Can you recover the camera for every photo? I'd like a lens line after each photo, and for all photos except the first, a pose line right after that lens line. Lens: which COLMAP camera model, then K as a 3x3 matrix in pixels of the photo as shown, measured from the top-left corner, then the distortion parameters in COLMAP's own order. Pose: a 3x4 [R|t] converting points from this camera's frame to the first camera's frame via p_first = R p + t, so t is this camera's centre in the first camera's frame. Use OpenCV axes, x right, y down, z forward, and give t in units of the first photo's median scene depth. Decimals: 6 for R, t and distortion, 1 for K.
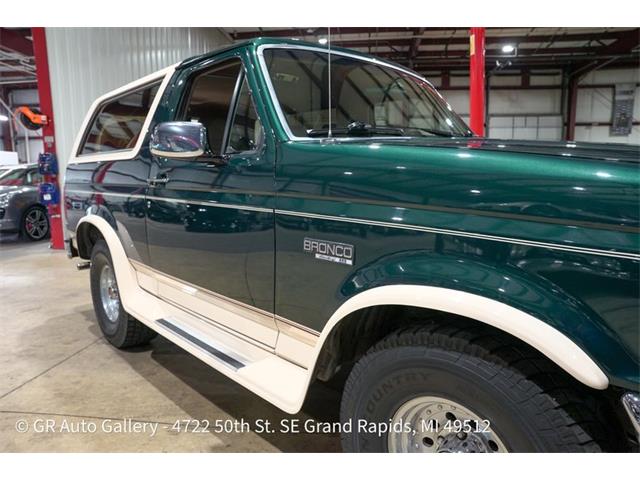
lens RADIAL K [[438.1, 0, 321.3], [0, 438.1, 239.3], [0, 0, 1]] dist [-0.144882, 0.114376]
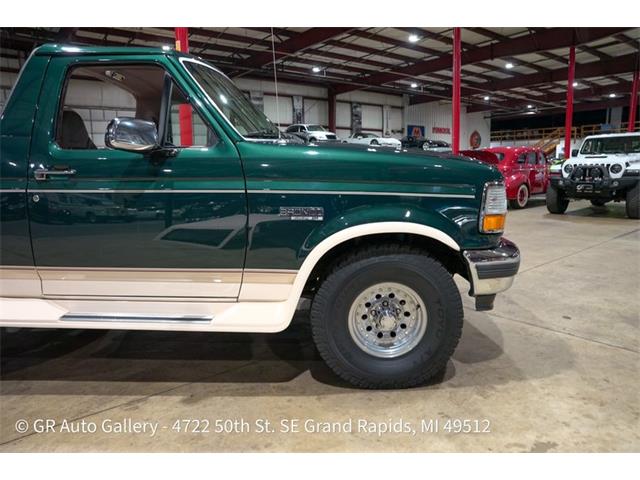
lens RADIAL K [[438.1, 0, 321.3], [0, 438.1, 239.3], [0, 0, 1]] dist [-0.144882, 0.114376]
pose [[0.704341, -0.117086, 0.700139, -0.263406], [0.107120, 0.992540, 0.058222, 0.008714], [-0.701733, 0.033991, 0.711629, -0.038469]]
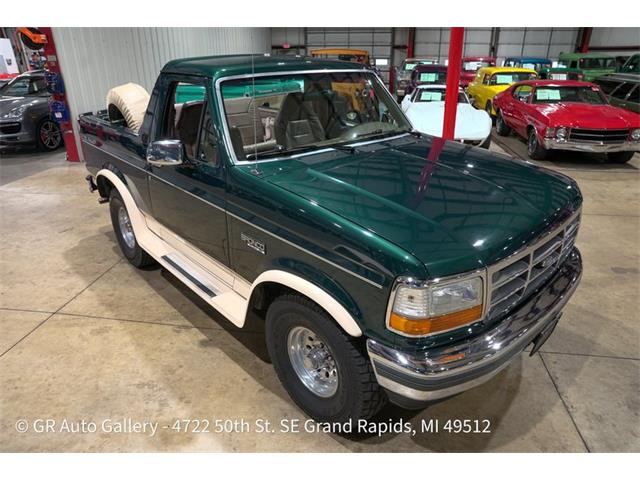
lens RADIAL K [[438.1, 0, 321.3], [0, 438.1, 239.3], [0, 0, 1]] dist [-0.144882, 0.114376]
pose [[0.999657, 0.016063, -0.020696, 0.081195], [-0.009982, 0.963924, 0.265991, -0.114223], [0.024222, -0.265693, 0.963753, -0.165027]]
